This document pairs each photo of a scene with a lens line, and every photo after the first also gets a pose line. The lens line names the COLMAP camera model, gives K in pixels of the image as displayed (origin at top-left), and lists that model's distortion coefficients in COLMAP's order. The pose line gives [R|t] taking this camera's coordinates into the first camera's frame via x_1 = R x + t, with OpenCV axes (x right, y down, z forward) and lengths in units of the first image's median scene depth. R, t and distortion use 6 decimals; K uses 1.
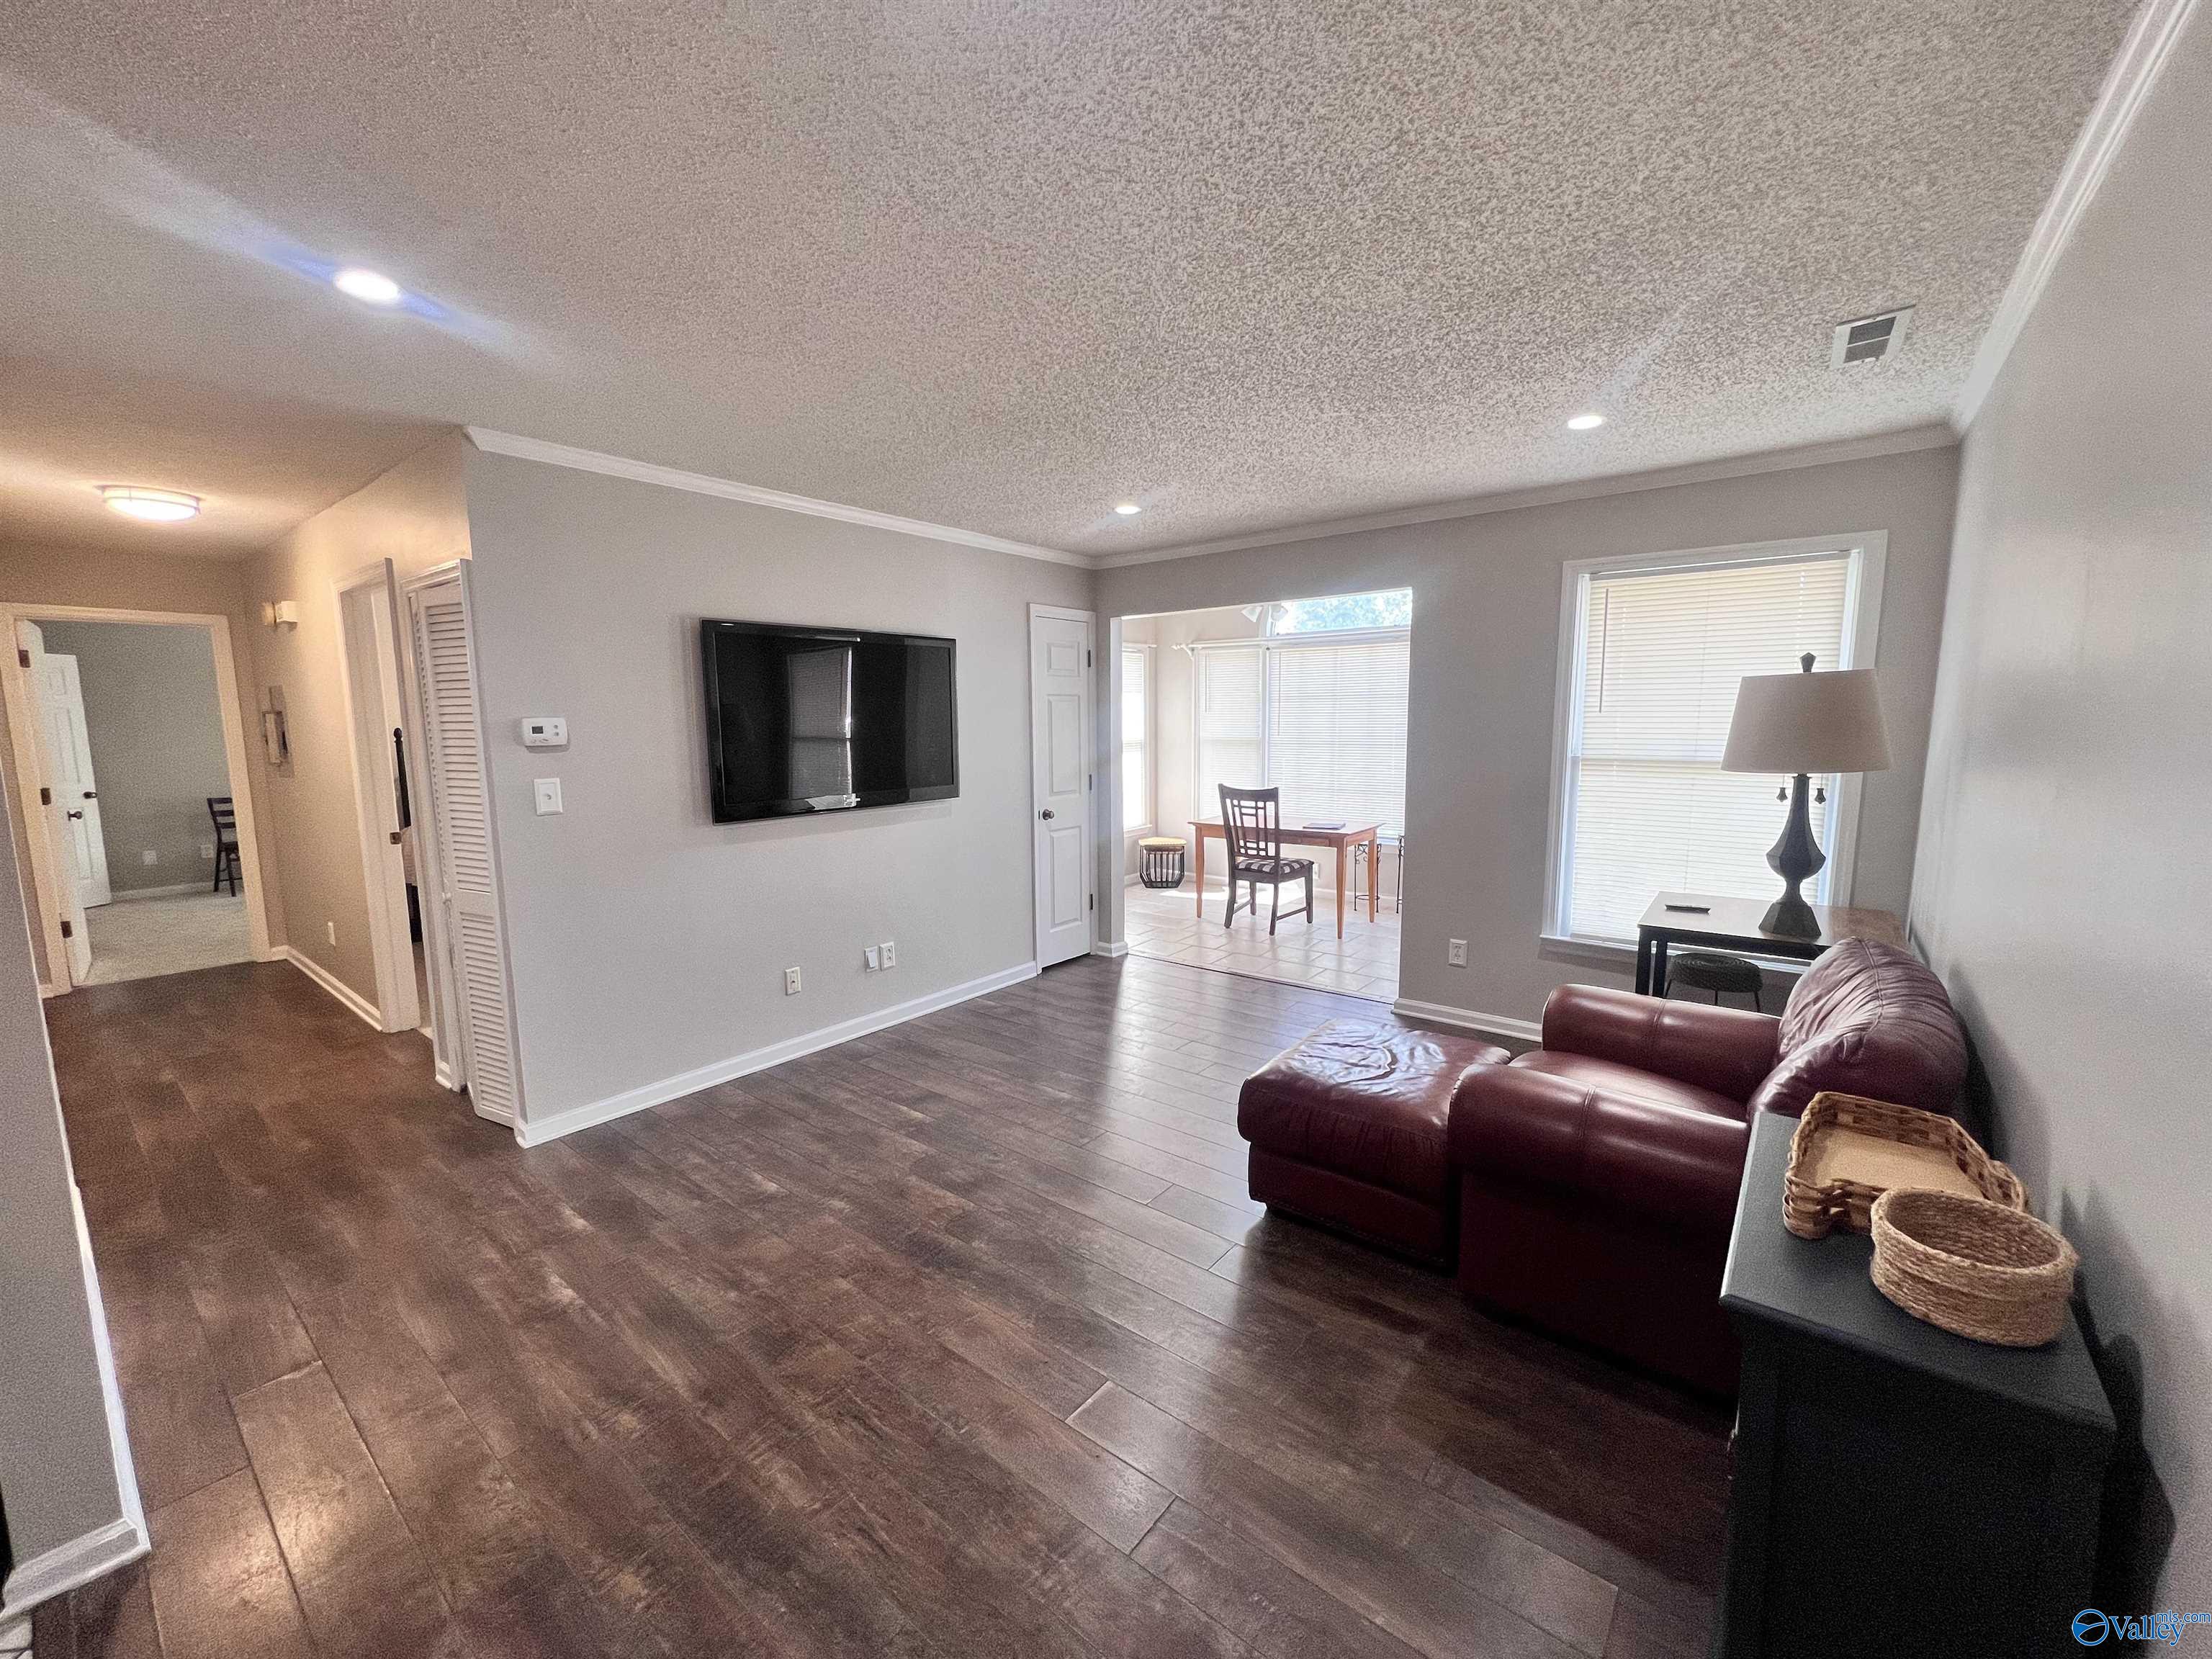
lens RADIAL K [[891.2, 0, 1106.8], [0, 891.2, 830.3], [0, 0, 1]] dist [0.011071, 0.000068]
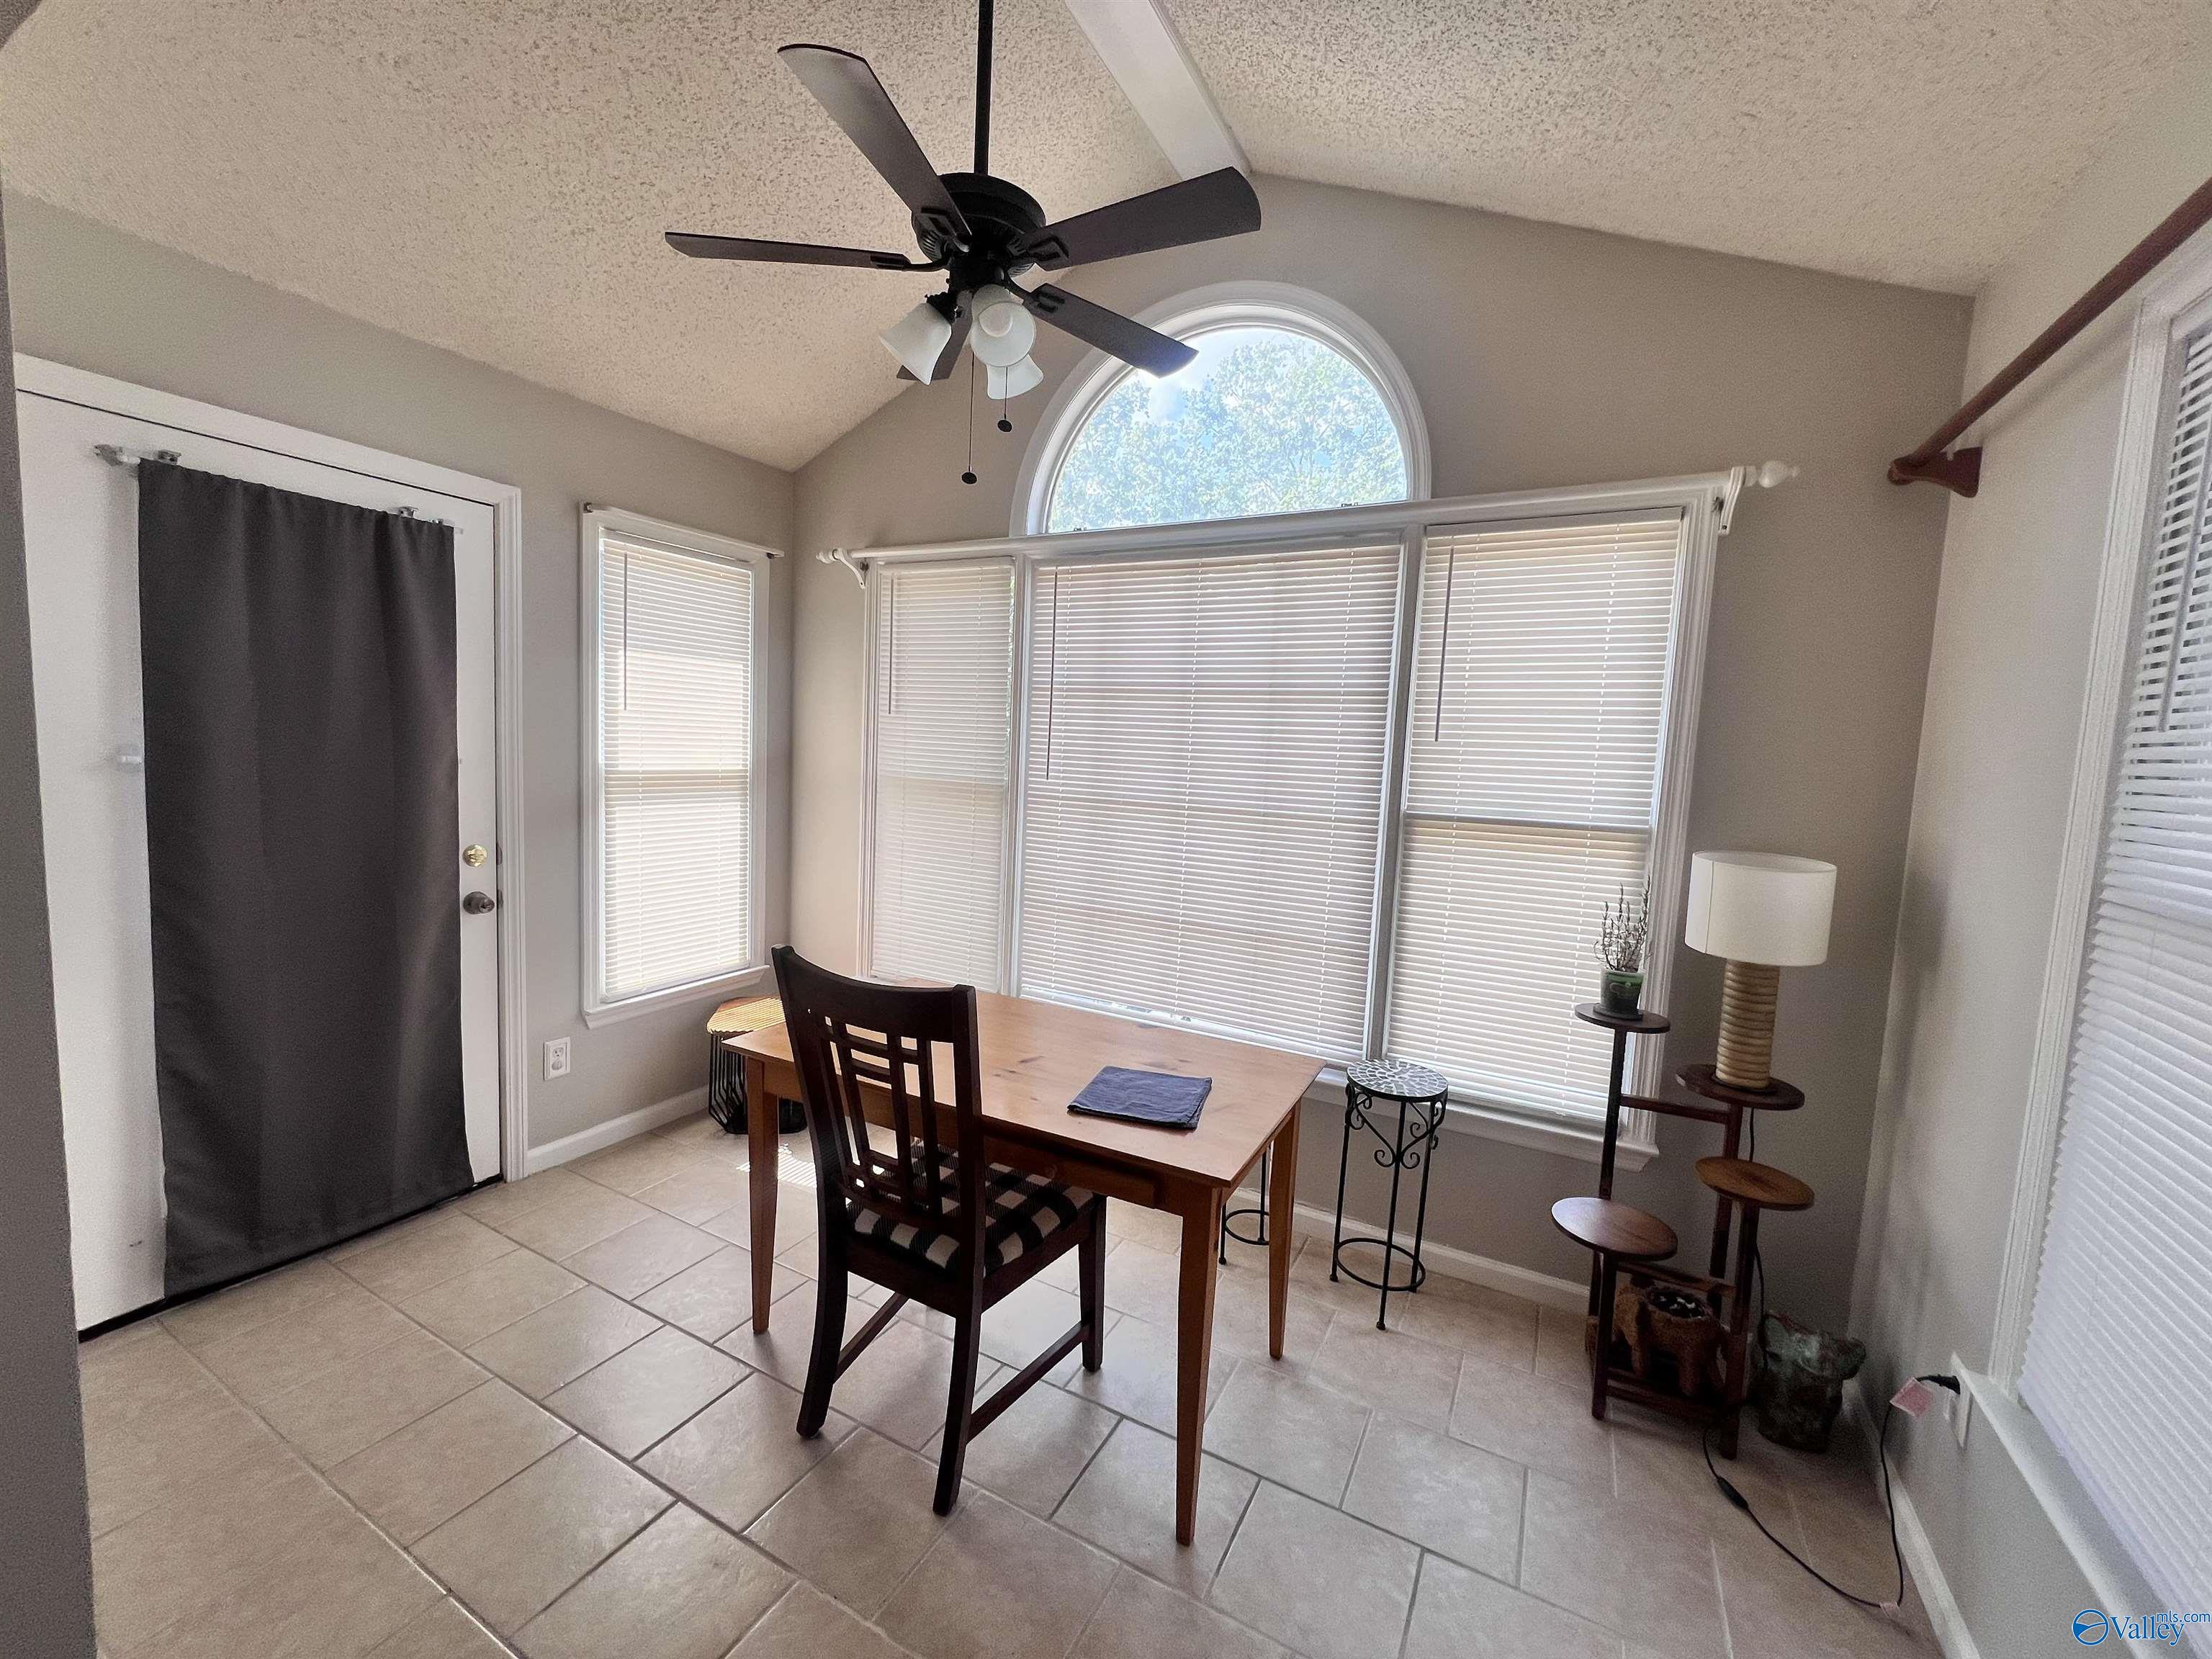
lens RADIAL K [[891.2, 0, 1108.3], [0, 891.2, 824.9], [0, 0, 1]] dist [0.011071, 0.000068]
pose [[0.982400, 0.043296, 0.181703, 0.171914], [-0.036246, 0.998462, -0.041941, -0.081227], [-0.183239, 0.034617, 0.982459, 0.696363]]
